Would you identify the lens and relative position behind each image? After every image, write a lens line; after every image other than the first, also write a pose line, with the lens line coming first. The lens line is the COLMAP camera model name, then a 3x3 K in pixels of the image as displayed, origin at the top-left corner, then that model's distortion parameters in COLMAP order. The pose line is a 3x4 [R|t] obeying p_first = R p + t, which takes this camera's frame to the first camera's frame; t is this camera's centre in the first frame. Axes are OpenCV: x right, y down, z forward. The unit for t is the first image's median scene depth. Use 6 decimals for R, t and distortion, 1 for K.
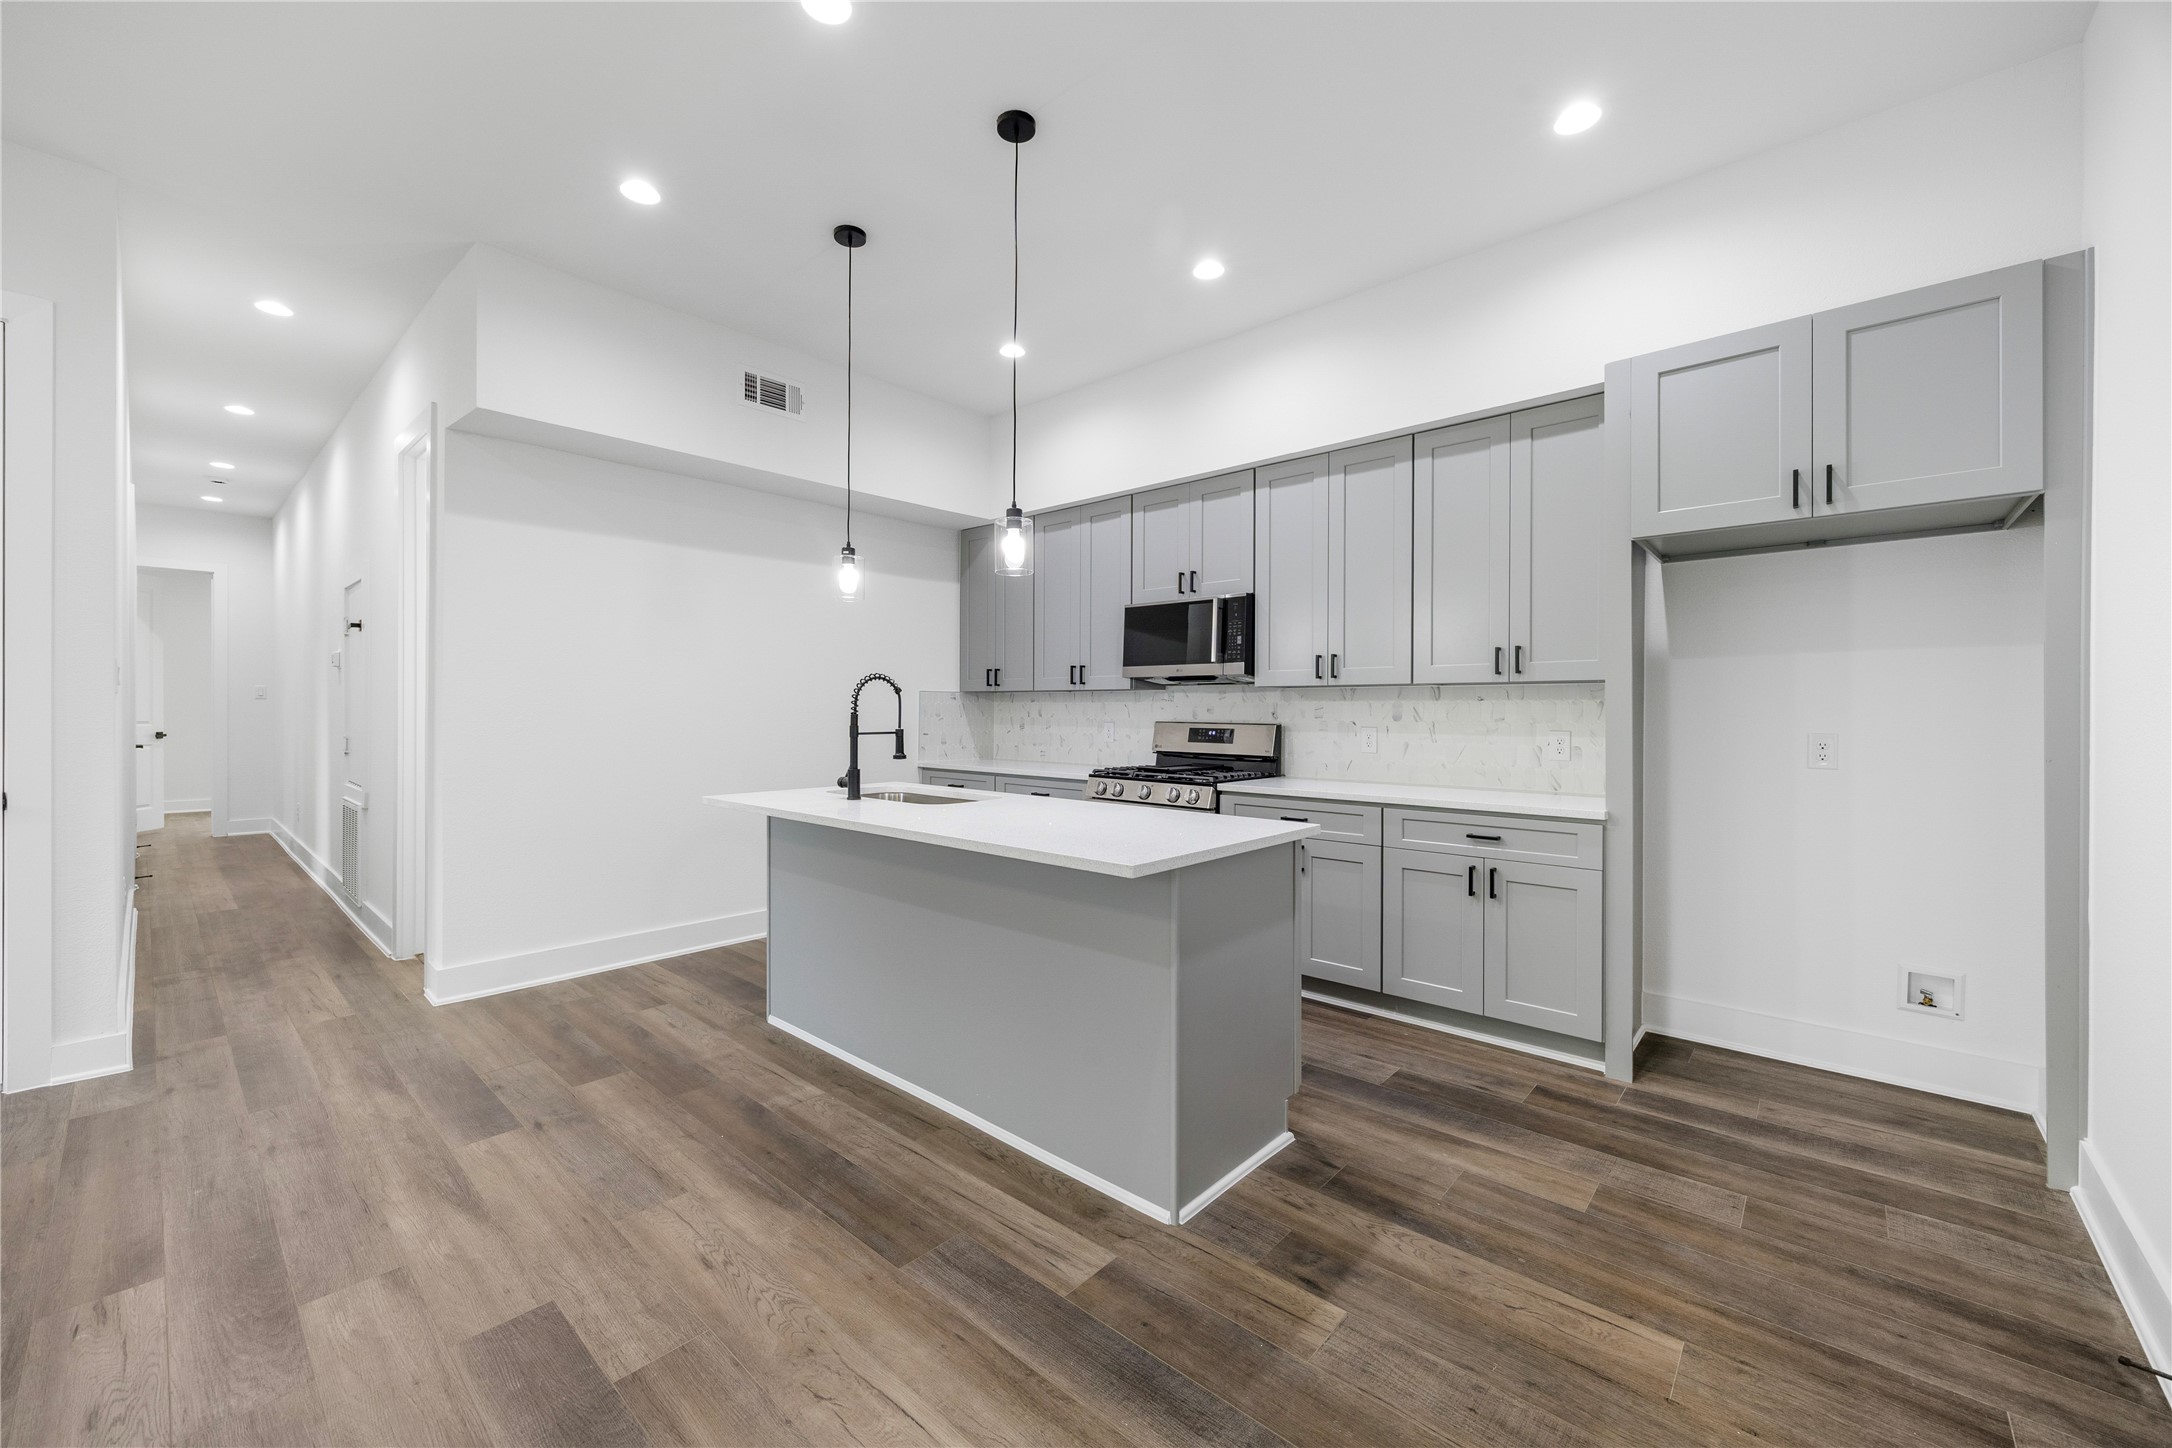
lens RADIAL K [[843.6, 0, 1083.2], [0, 843.6, 711.0], [0, 0, 1]] dist [-0.000652, 0.000052]
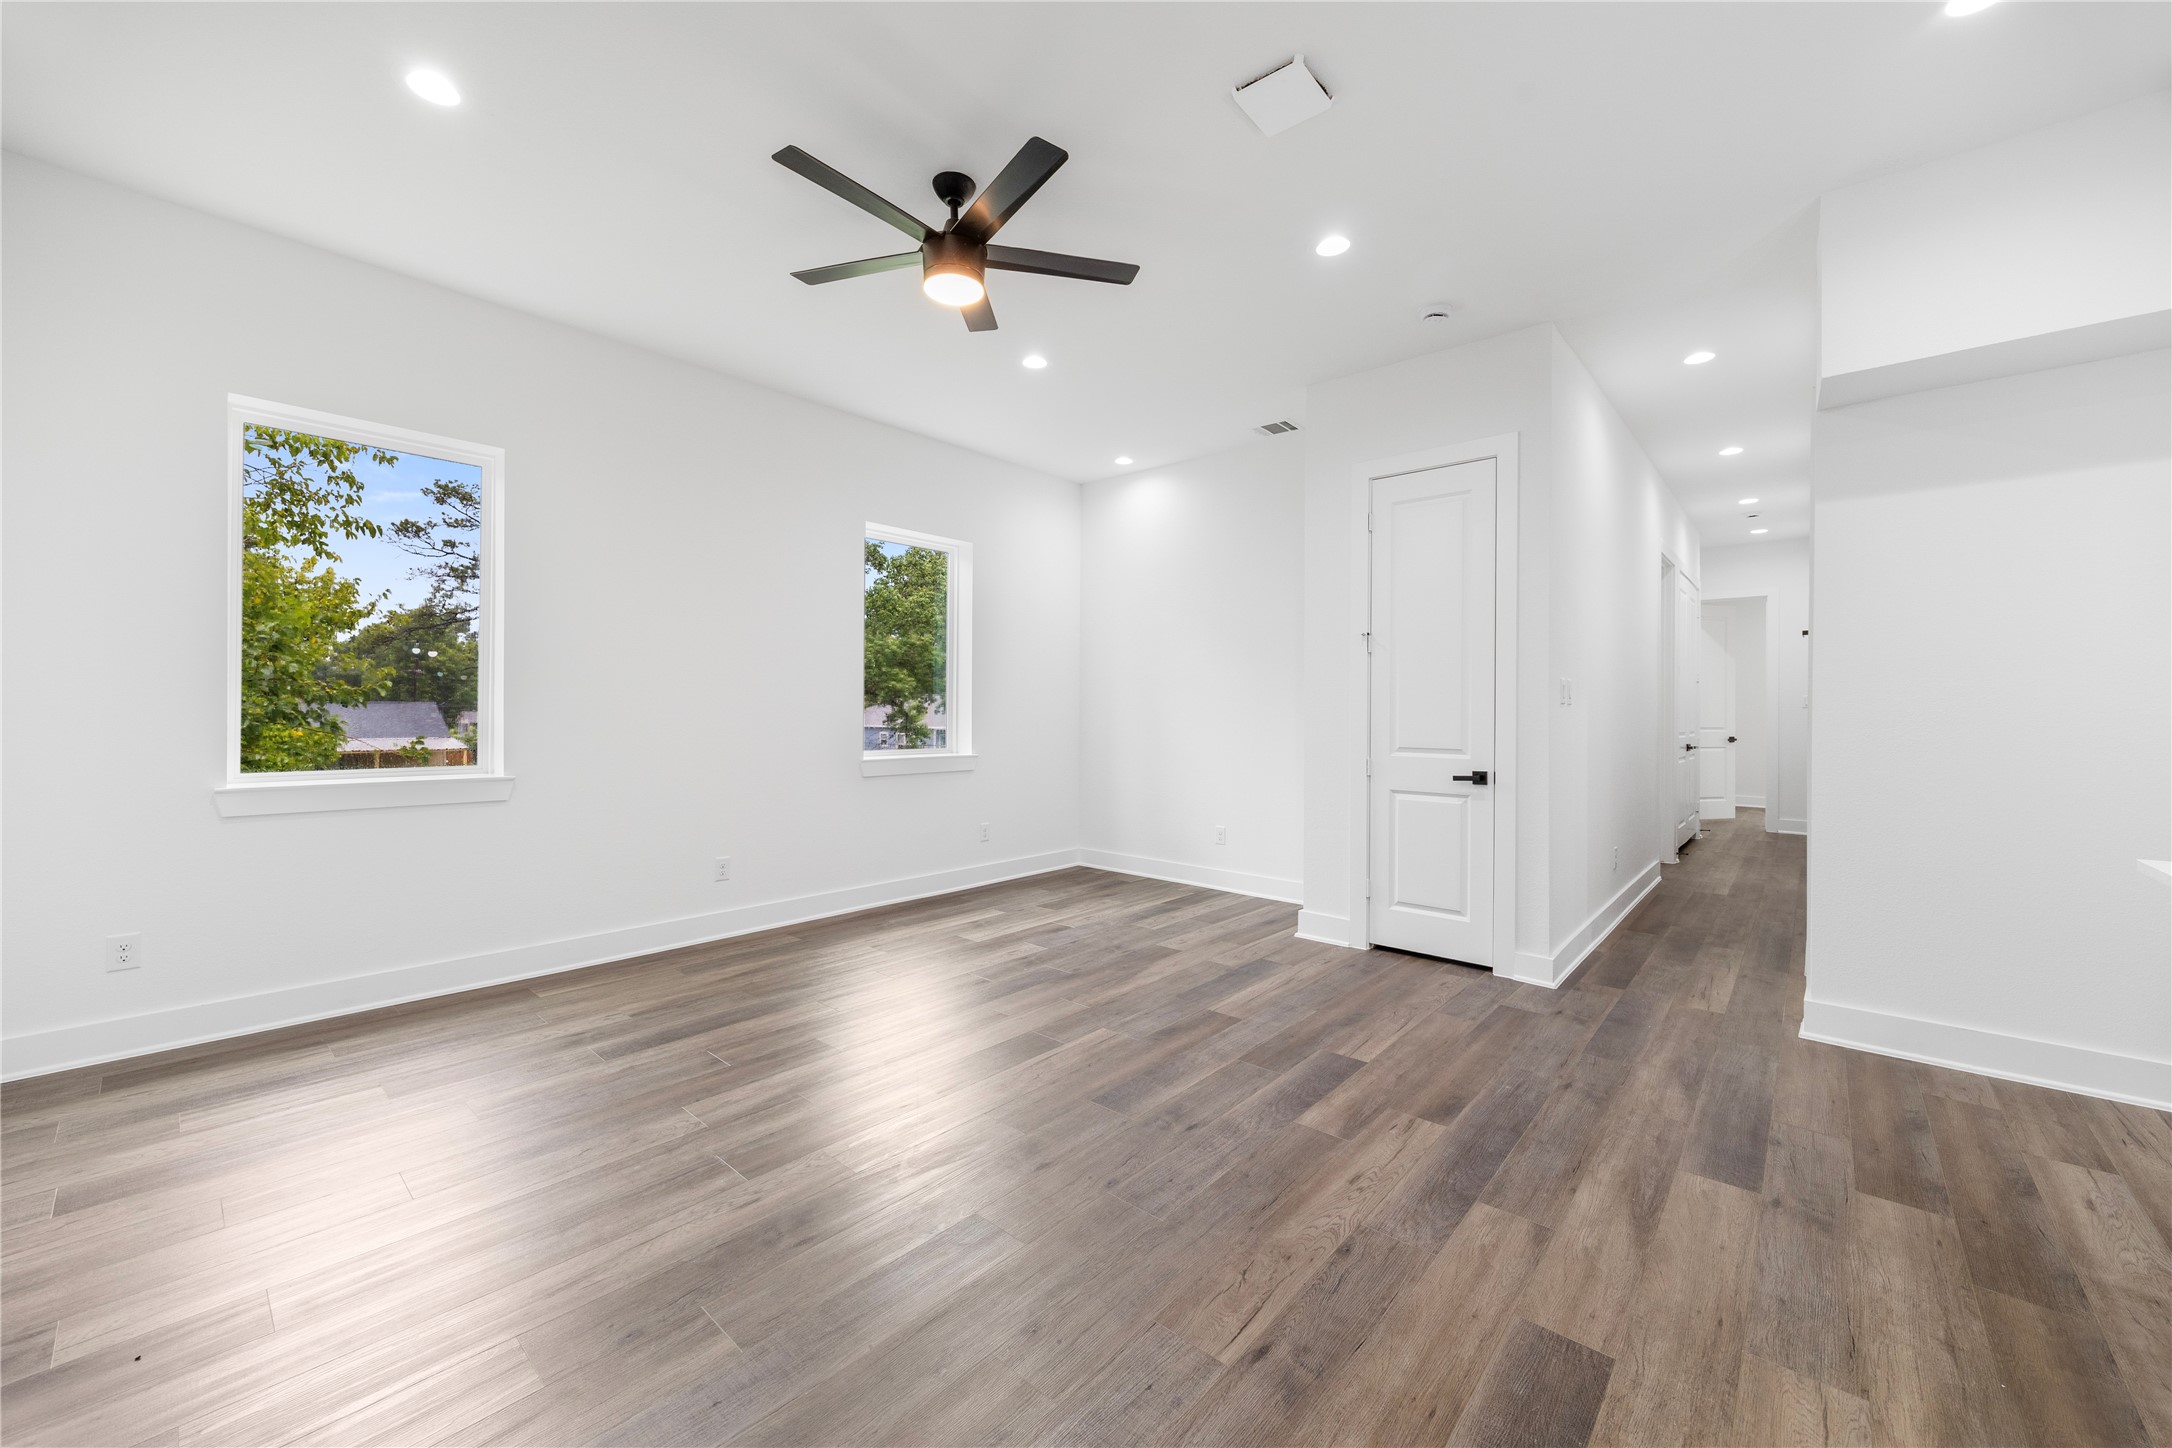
lens RADIAL K [[817.2, 0, 1078.9], [0, 817.2, 714.9], [0, 0, 1]] dist [-0.004080, -0.000537]
pose [[-0.002175, -0.000518, -0.999998, 0.160760], [-0.005267, 0.999986, -0.000507, -0.001289], [0.999984, 0.005266, -0.002178, 0.253031]]
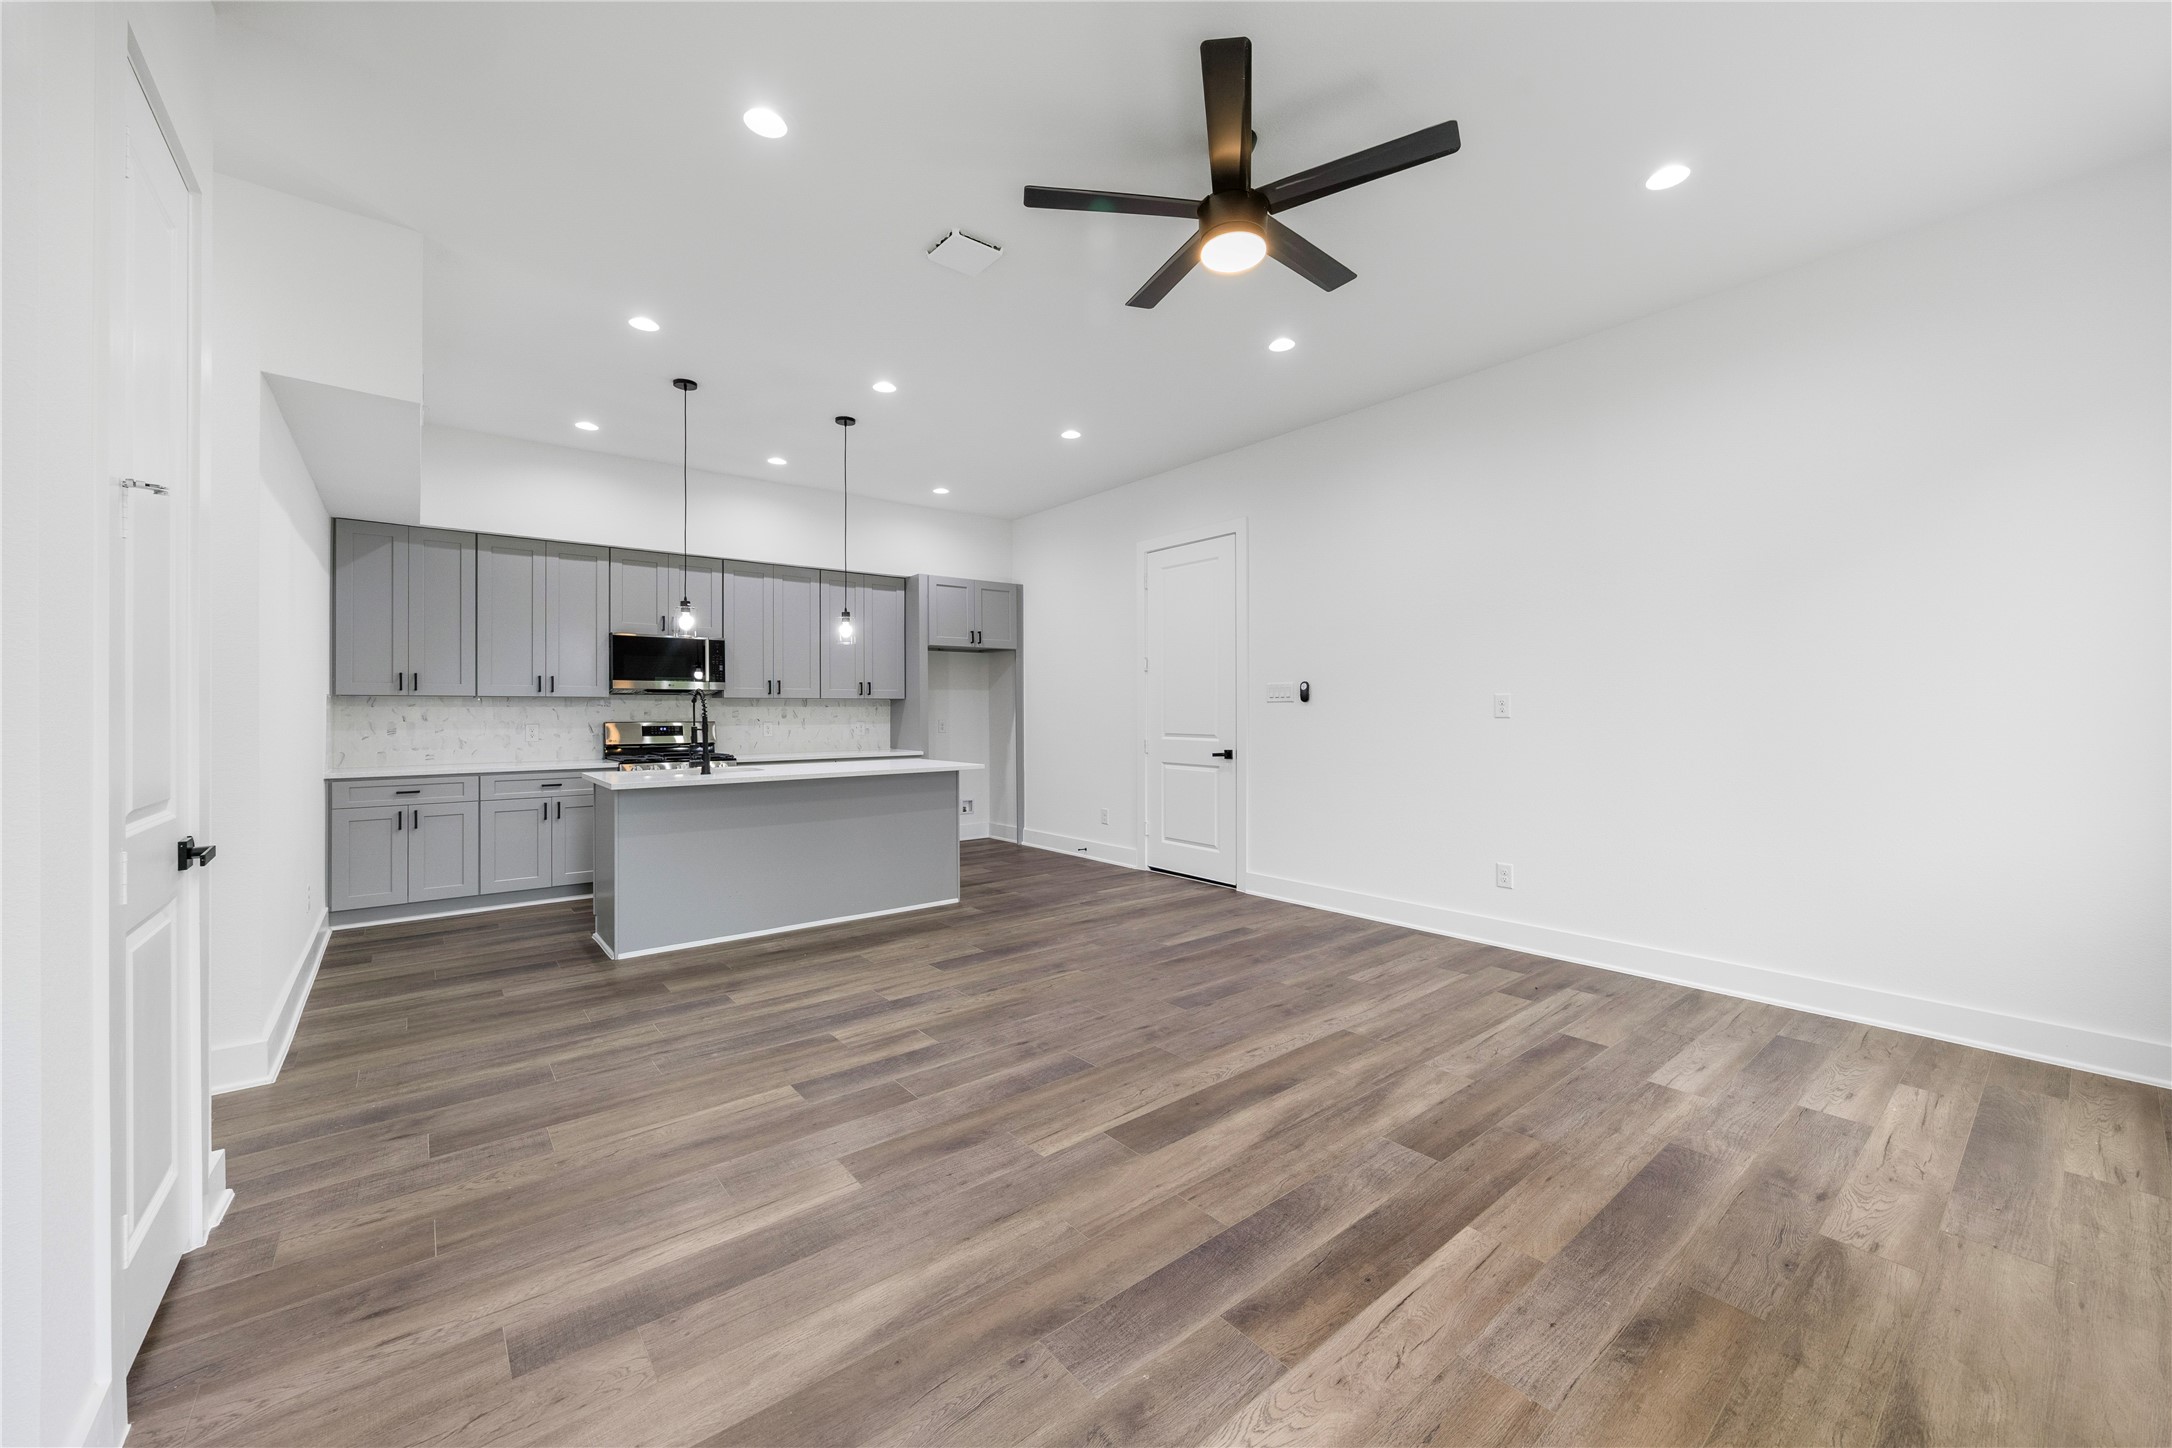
lens RADIAL K [[843.6, 0, 1083.2], [0, 843.6, 711.0], [0, 0, 1]] dist [-0.000652, 0.000052]
pose [[0.163422, -0.006562, 0.986534, -1.783240], [0.004943, 0.999971, 0.005833, -0.014790], [-0.986544, 0.003923, 0.163450, 0.108935]]
